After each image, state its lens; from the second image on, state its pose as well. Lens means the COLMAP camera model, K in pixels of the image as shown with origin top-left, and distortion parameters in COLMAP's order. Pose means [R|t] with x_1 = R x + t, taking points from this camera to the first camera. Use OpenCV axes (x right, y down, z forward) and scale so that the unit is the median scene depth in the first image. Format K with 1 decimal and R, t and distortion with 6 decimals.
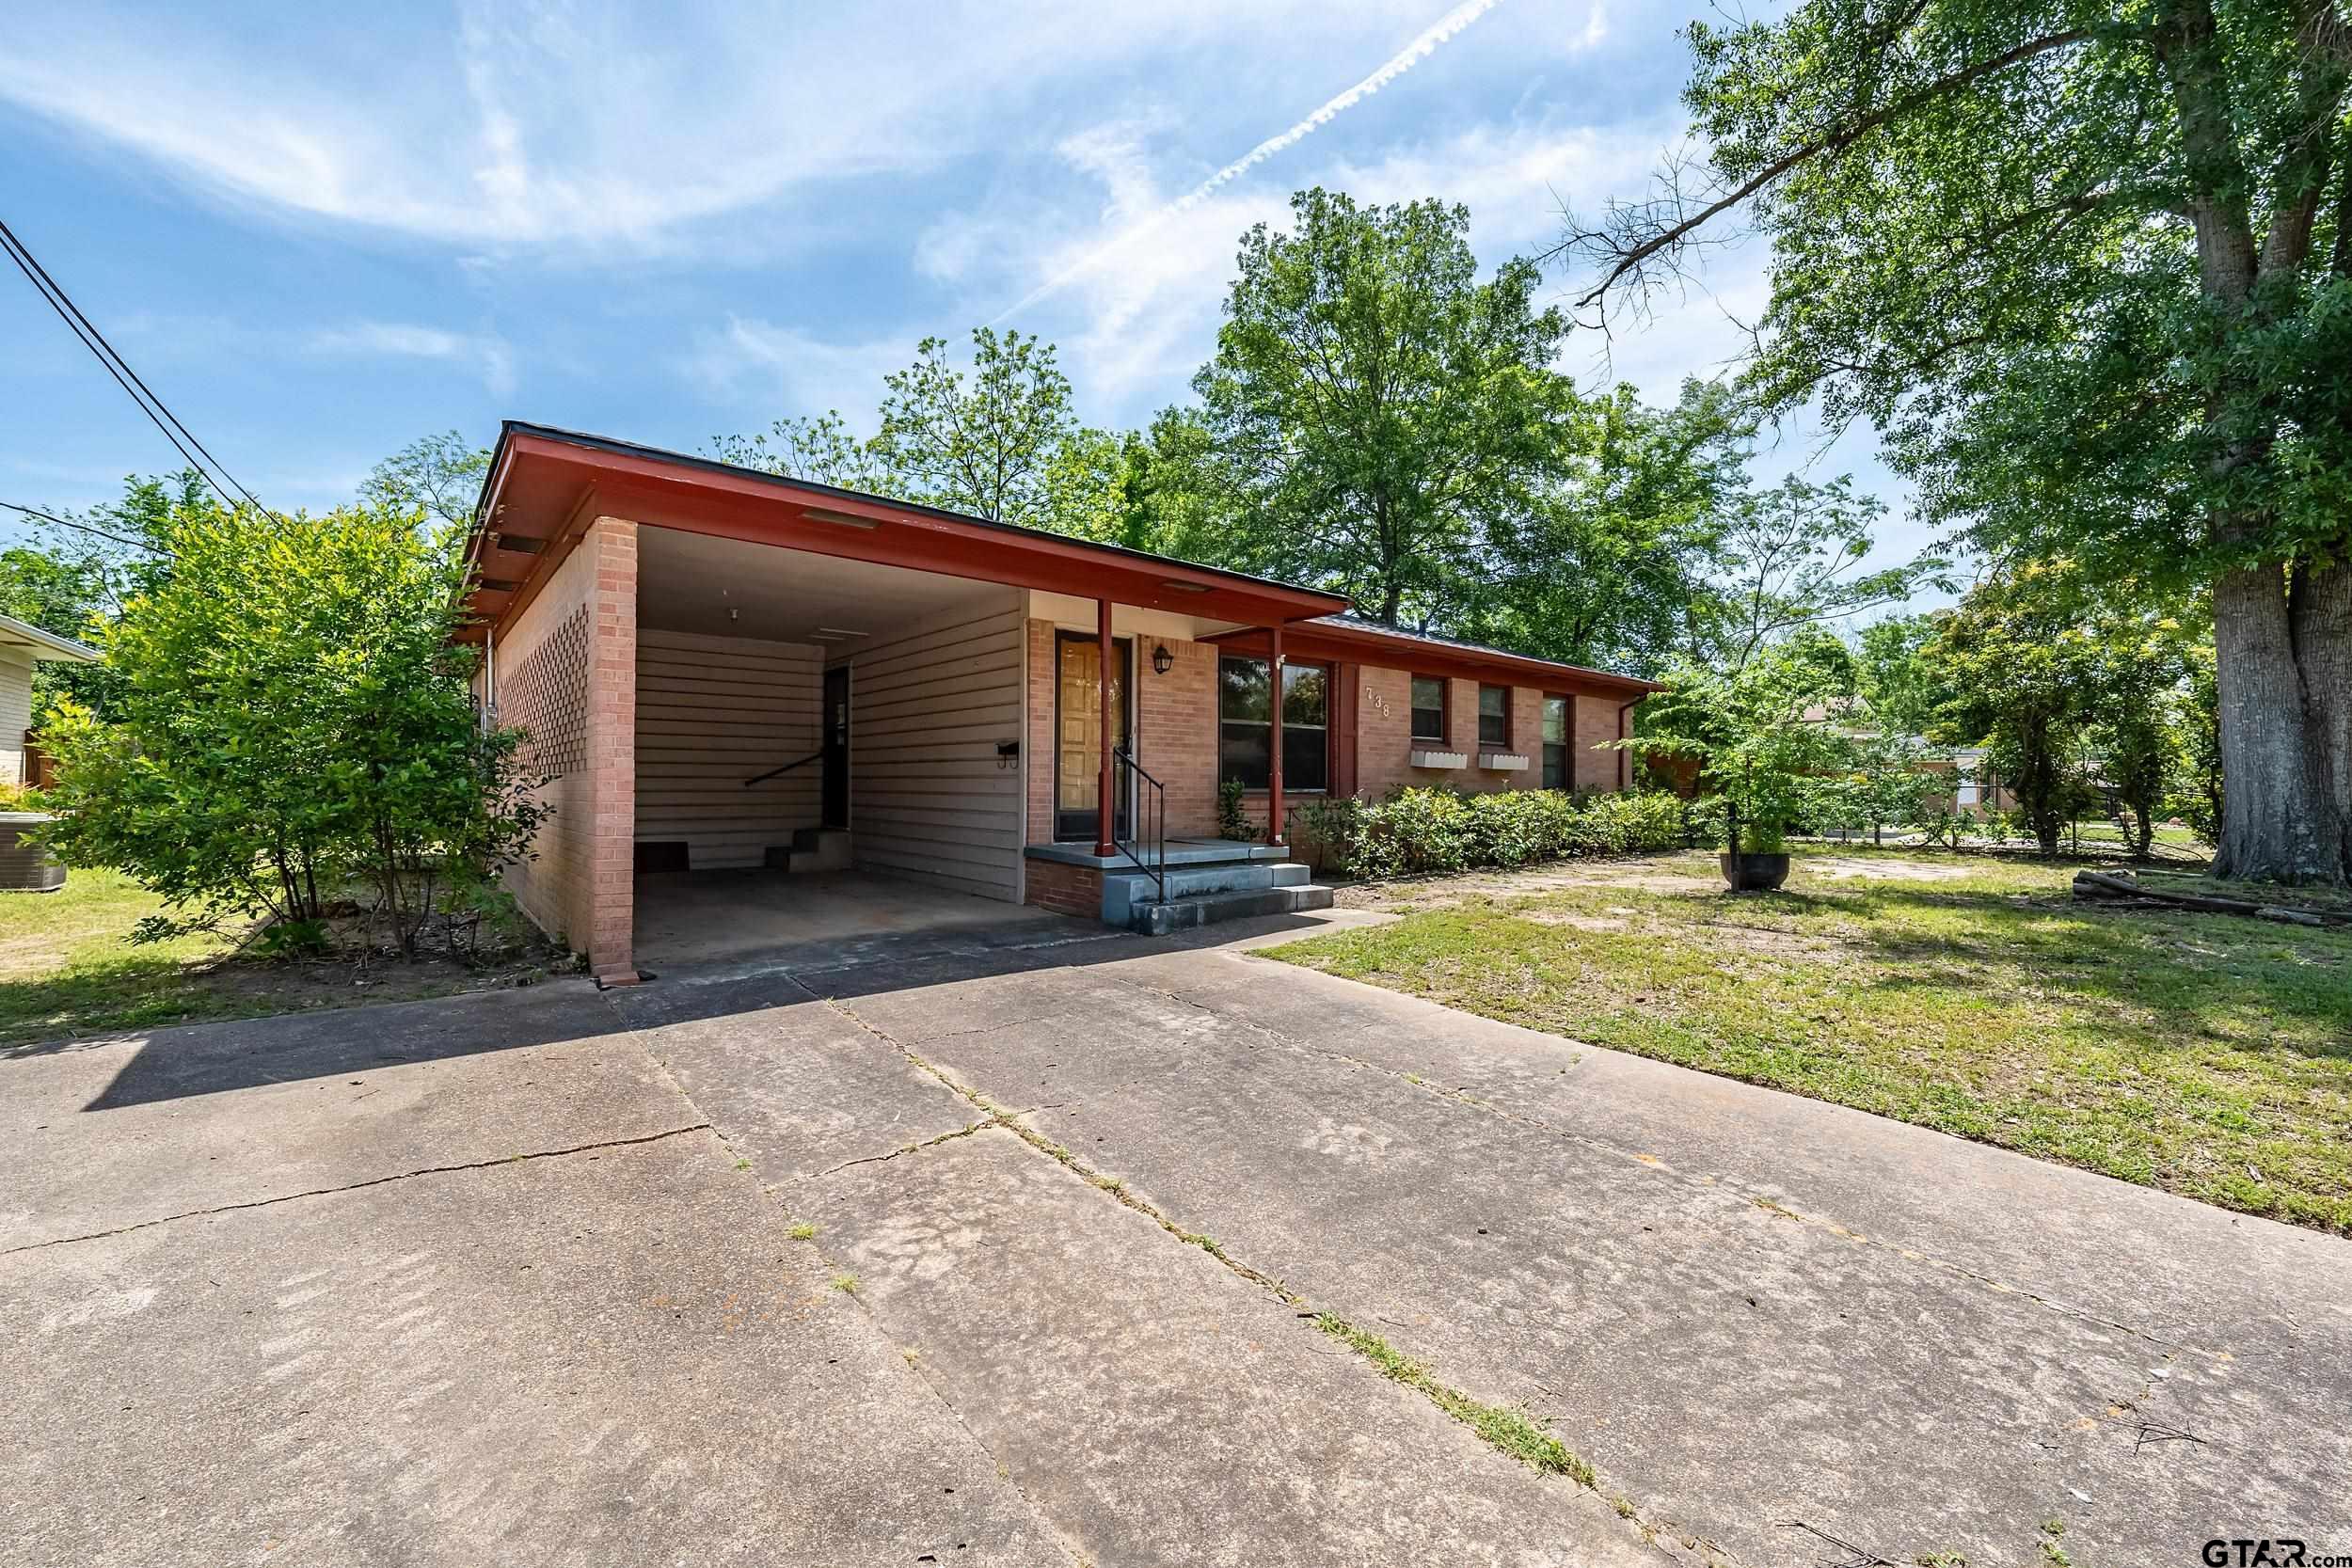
lens RADIAL K [[928.5, 0, 1176.0], [0, 928.5, 784.0], [0, 0, 1]] dist [0.004978, 0.000031]
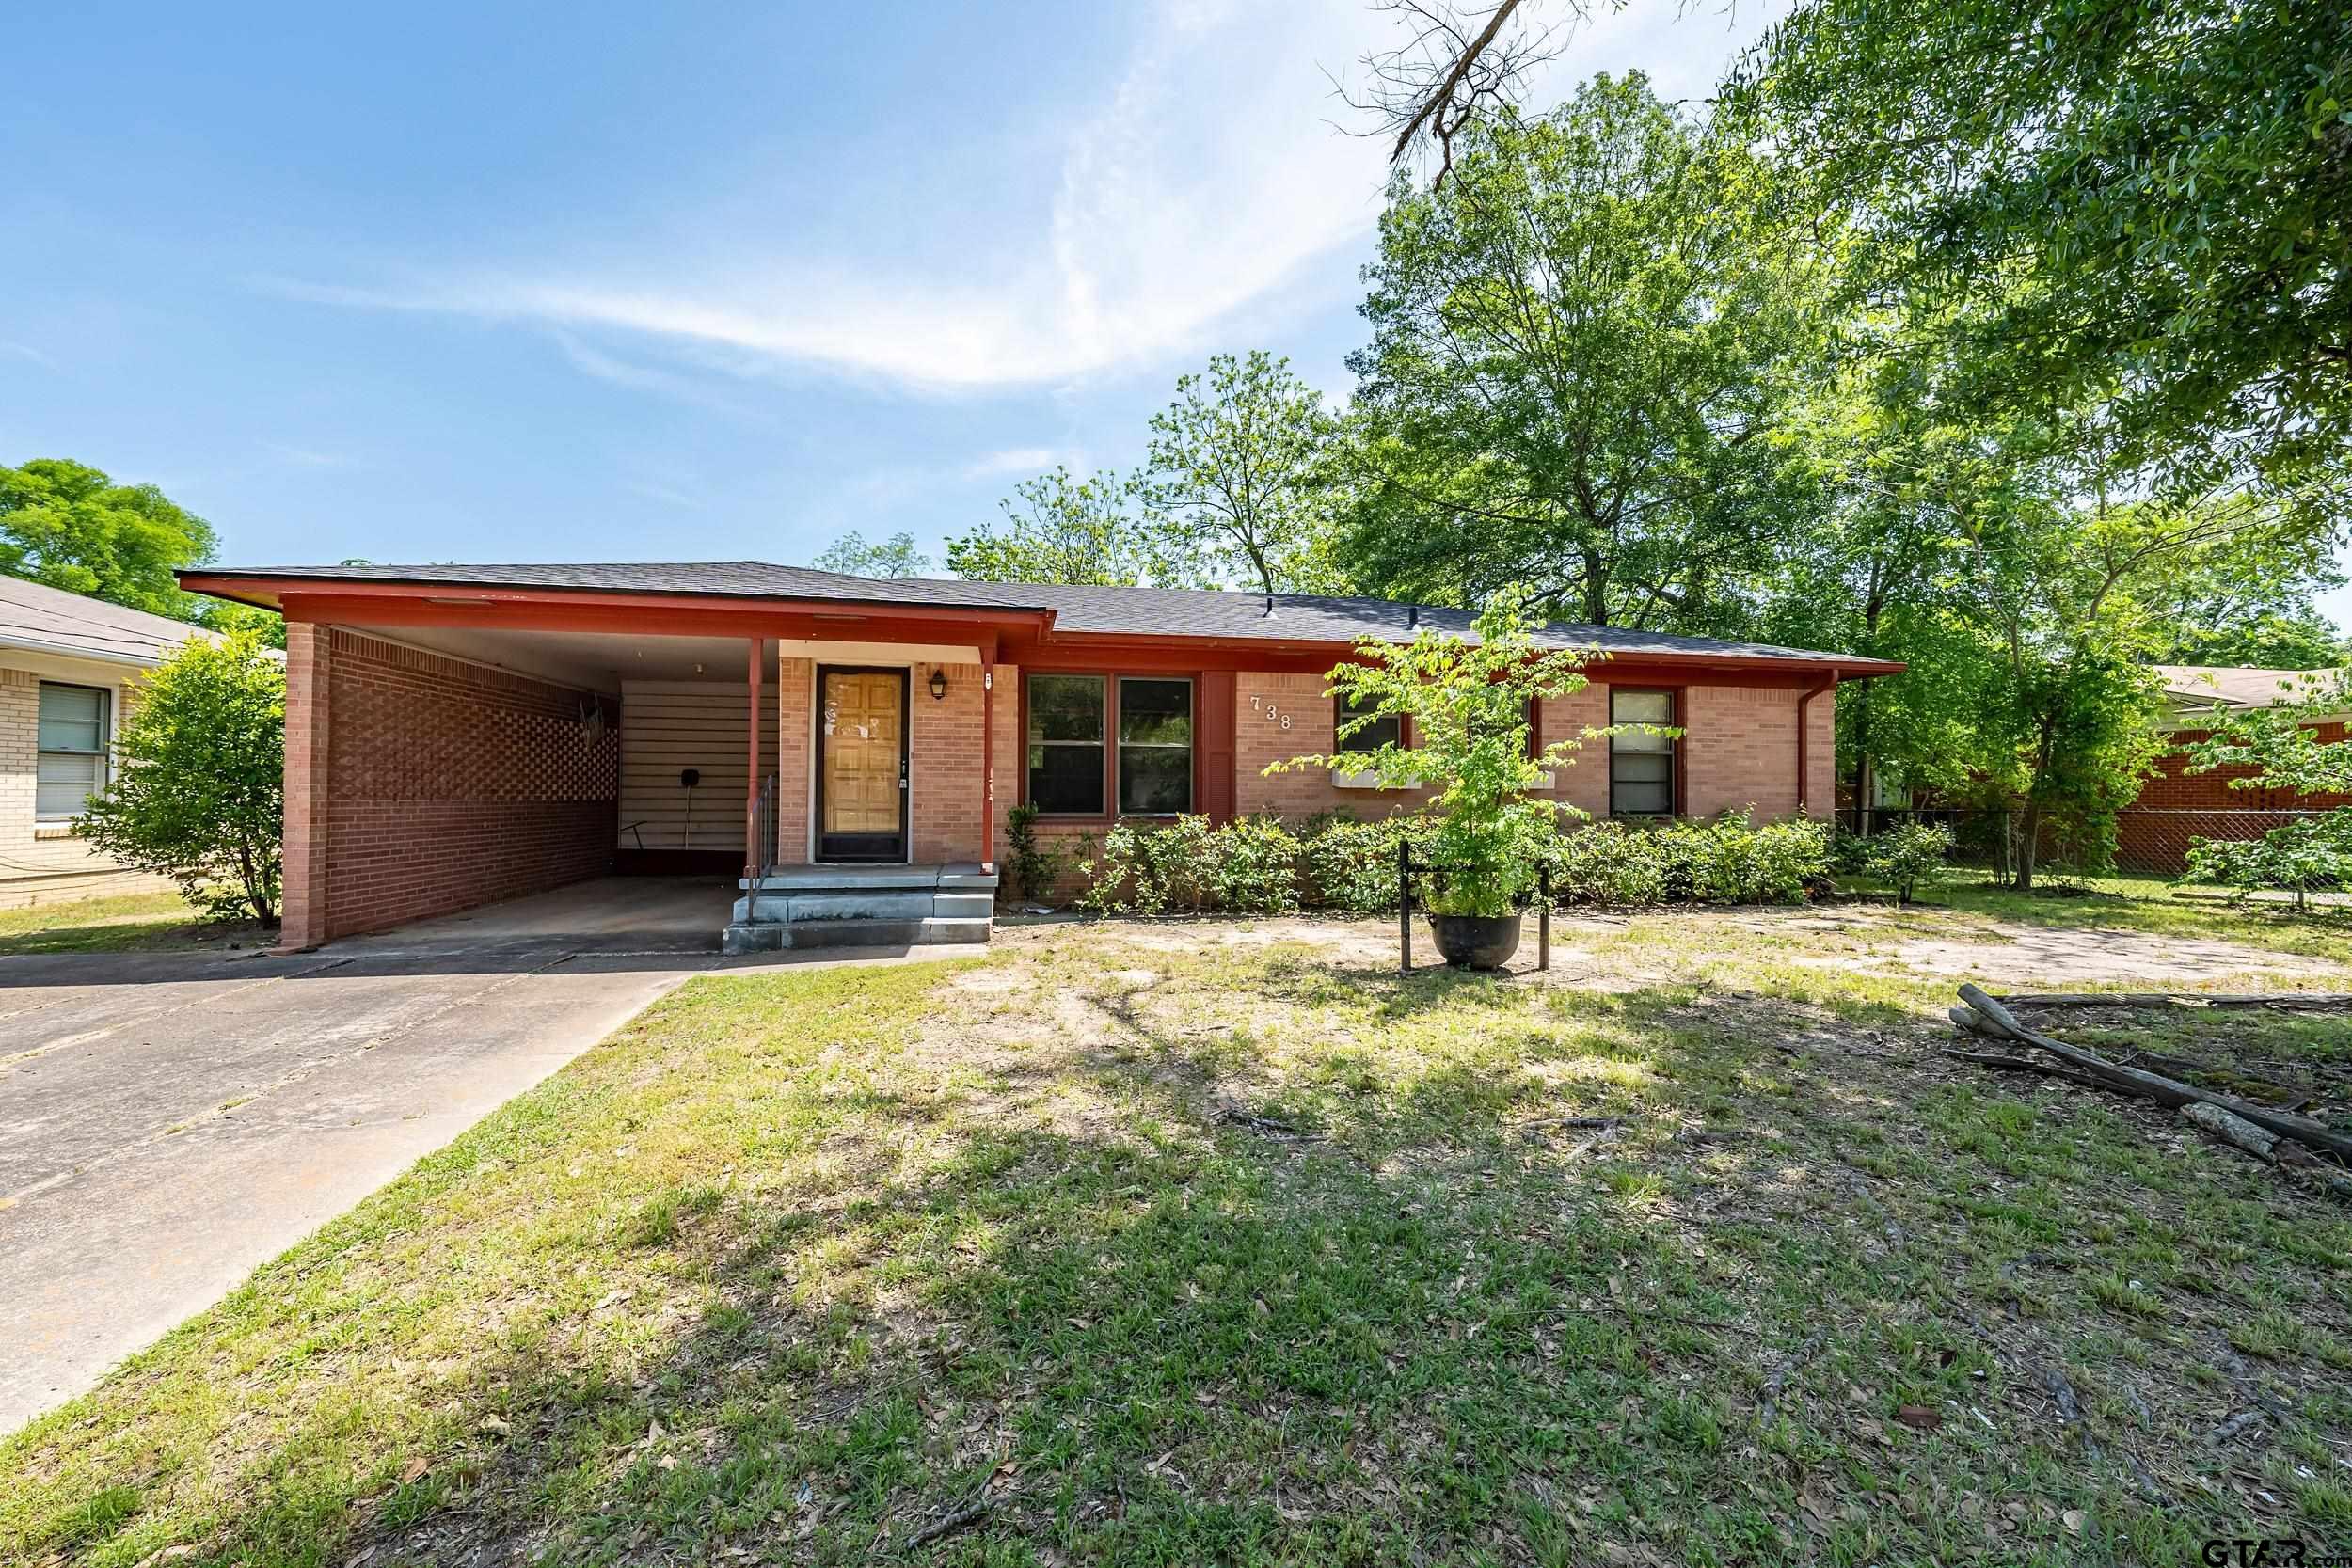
lens RADIAL K [[915.2, 0, 1176.0], [0, 915.2, 784.0], [0, 0, 1]] dist [-0.021670, -0.000087]
pose [[0.863509, -0.007886, -0.504271, 0.713351], [-0.000225, 0.999872, -0.016021, -0.010338], [0.504333, 0.013948, 0.863397, 0.280684]]
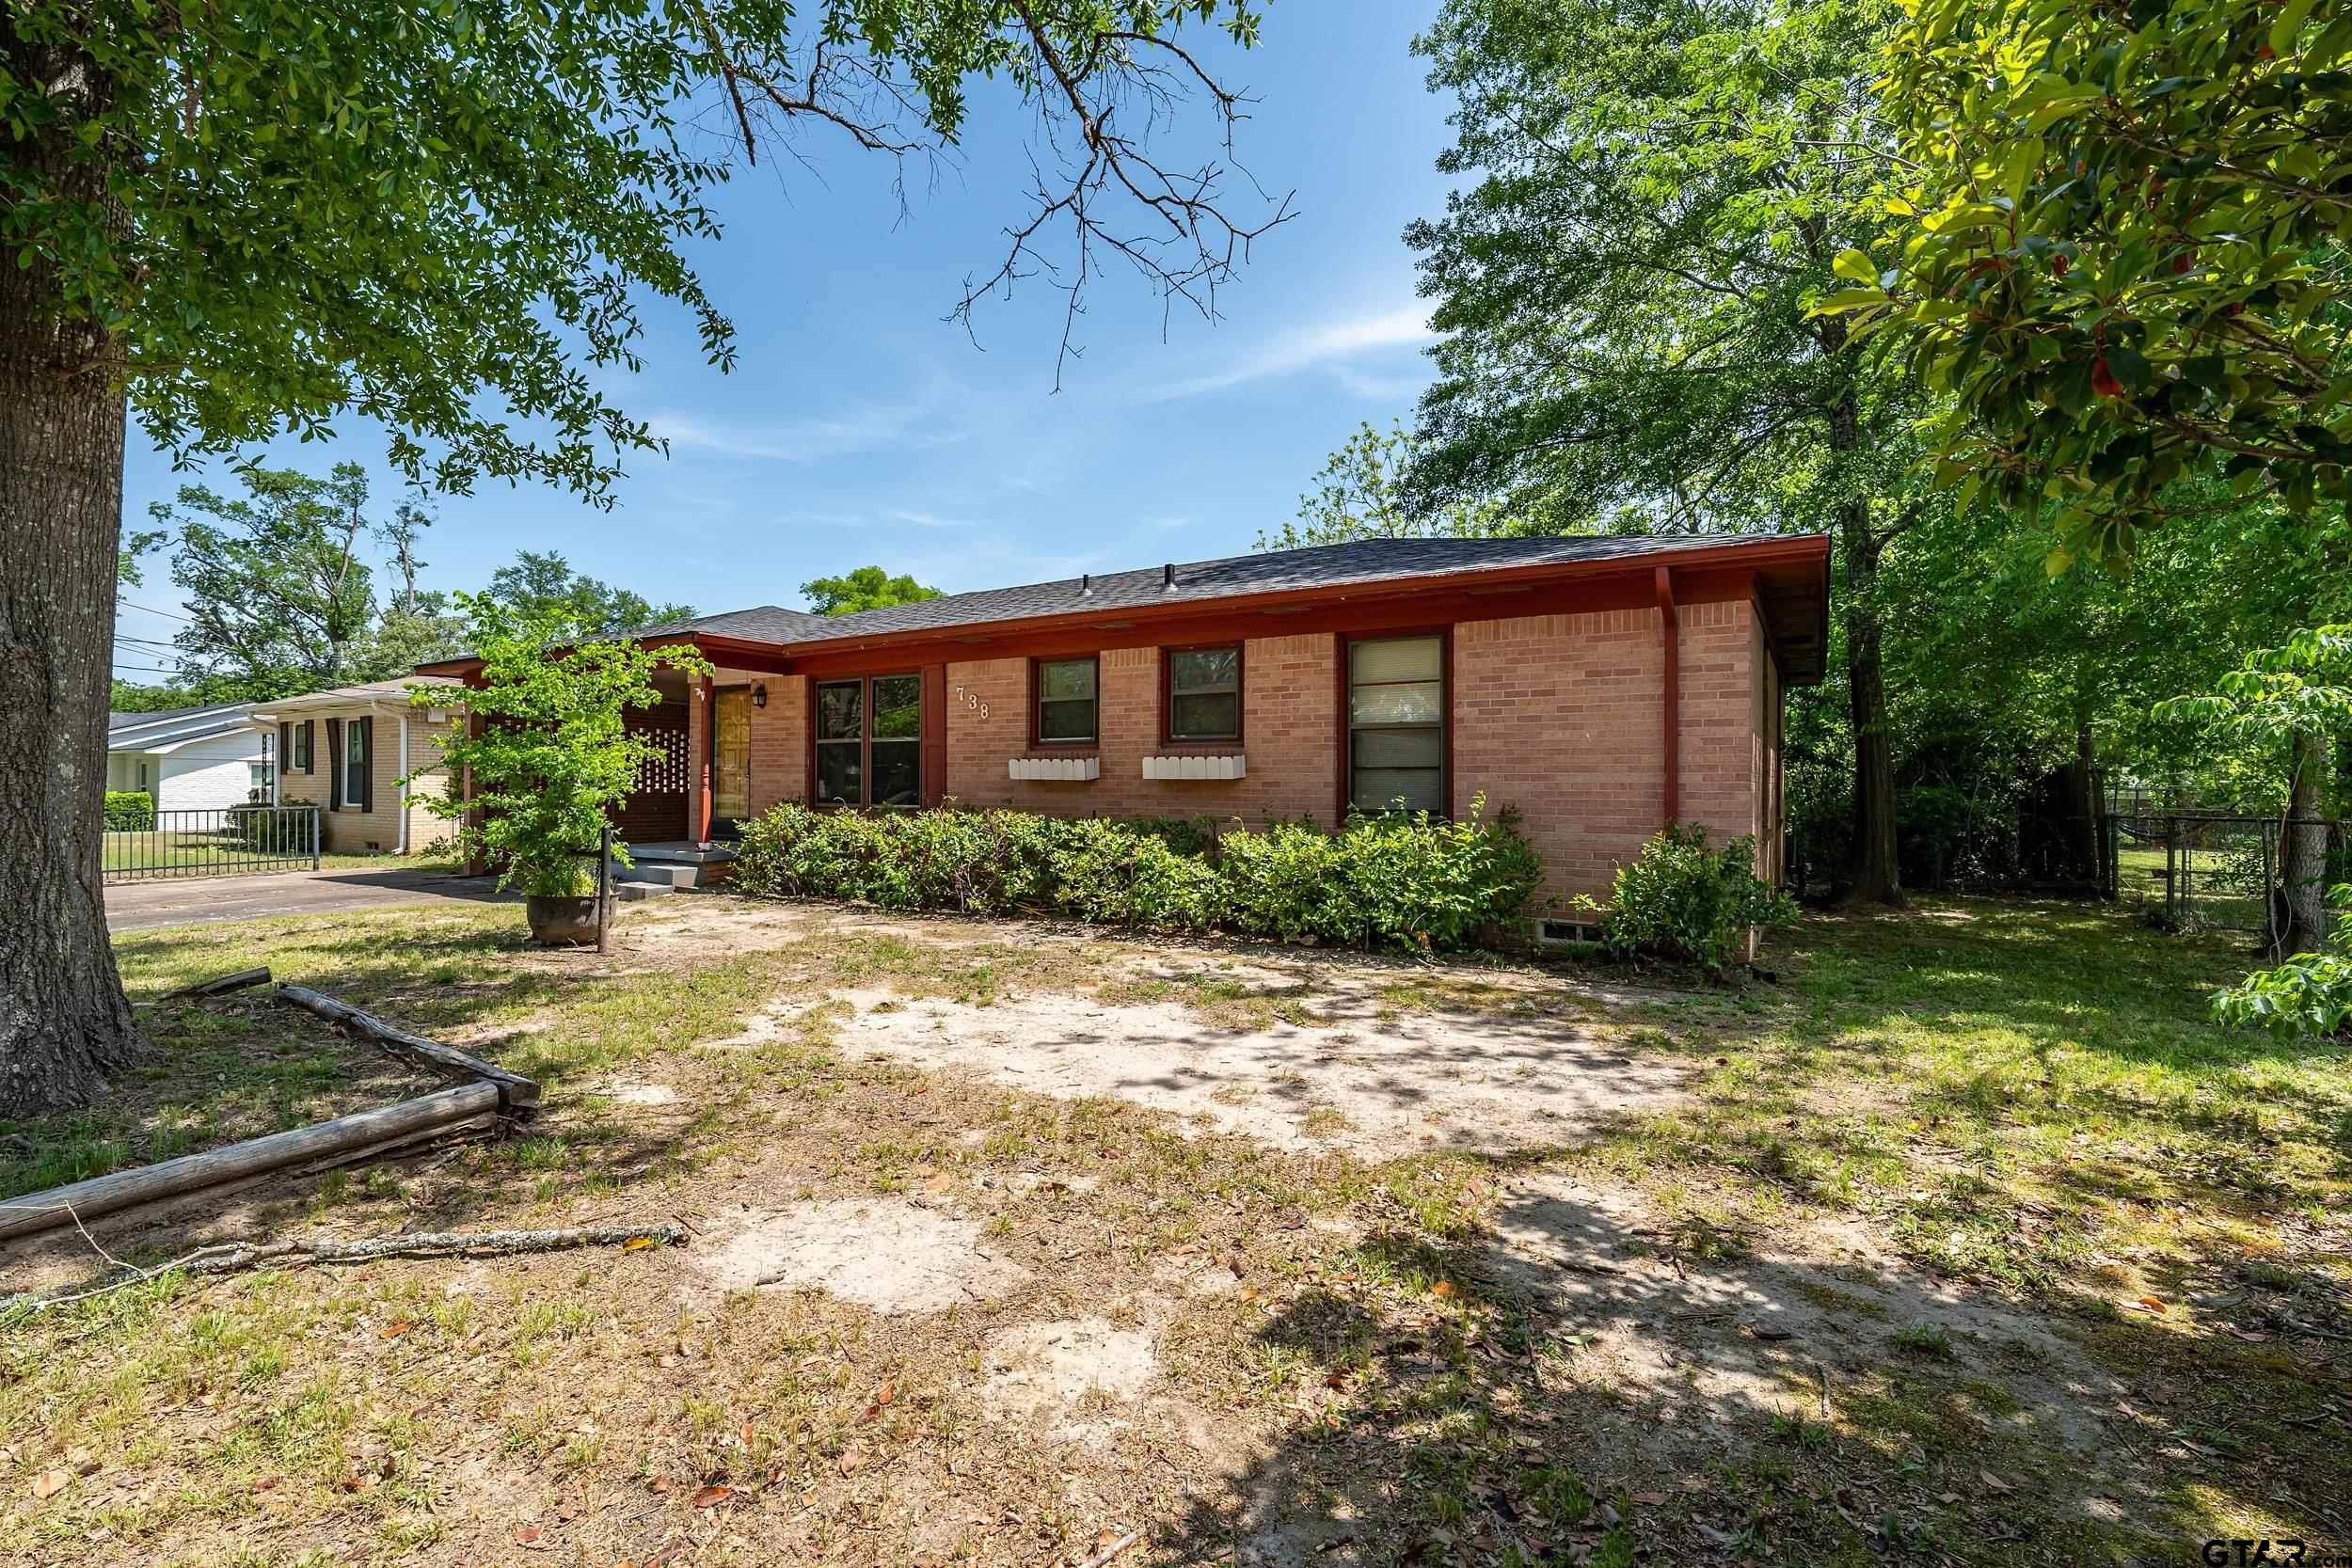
lens RADIAL K [[990.2, 0, 1176.0], [0, 990.2, 784.0], [0, 0, 1]] dist [-0.000111, -0.000002]
pose [[0.286852, -0.008546, -0.957937, 1.432788], [-0.009704, 0.999883, -0.011826, -0.004958], [0.957926, 0.012688, 0.286735, 1.145207]]
